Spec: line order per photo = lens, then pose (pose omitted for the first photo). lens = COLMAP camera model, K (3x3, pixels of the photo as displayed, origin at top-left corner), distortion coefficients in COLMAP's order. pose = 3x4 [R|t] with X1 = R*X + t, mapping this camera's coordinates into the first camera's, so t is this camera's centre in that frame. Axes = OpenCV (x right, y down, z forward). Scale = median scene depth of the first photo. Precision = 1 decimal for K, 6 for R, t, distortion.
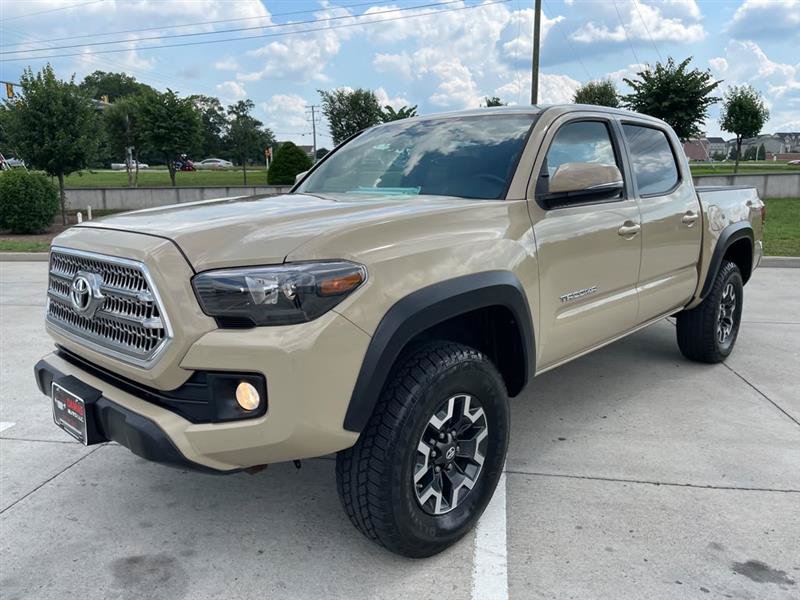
lens RADIAL K [[606.9, 0, 394.9], [0, 606.9, 292.6], [0, 0, 1]] dist [0.073841, -0.103888]
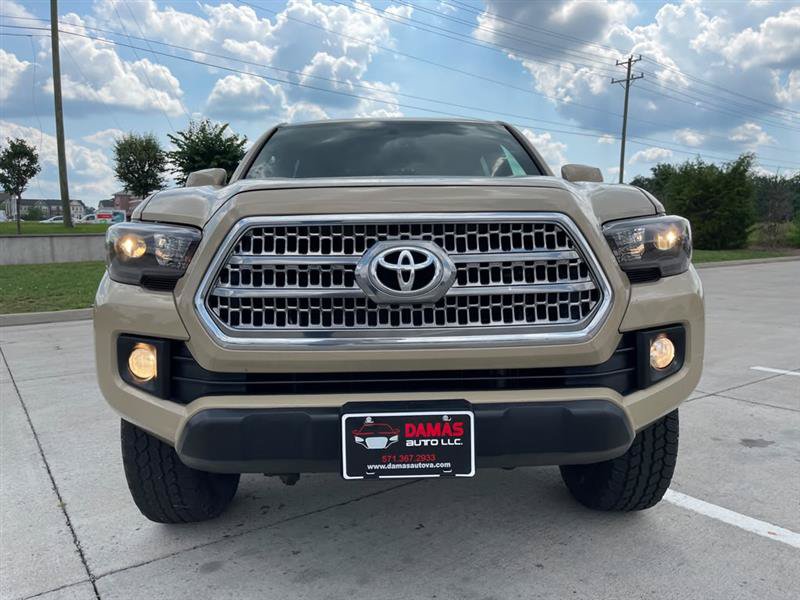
lens RADIAL K [[606.9, 0, 402.8], [0, 606.9, 304.6], [0, 0, 1]] dist [0.073841, -0.103888]
pose [[0.707014, -0.077075, 0.702987, -0.842834], [0.132841, 0.990823, -0.024968, 0.047619], [-0.694611, 0.111038, 0.710764, 0.428823]]
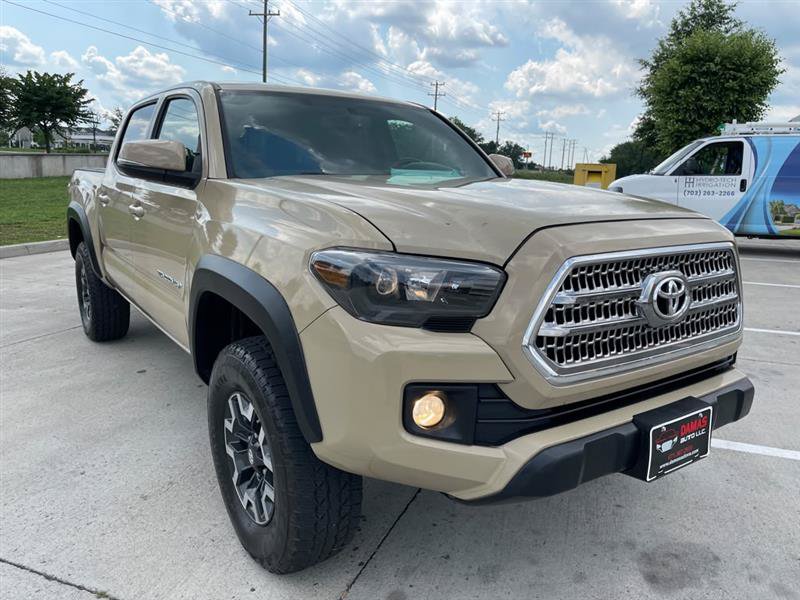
lens RADIAL K [[606.9, 0, 401.3], [0, 606.9, 293.4], [0, 0, 1]] dist [0.073841, -0.103888]
pose [[0.200260, -0.180066, 0.963053, -1.152137], [0.153087, 0.976643, 0.150774, -0.153999], [-0.967709, 0.117237, 0.223149, 0.977336]]
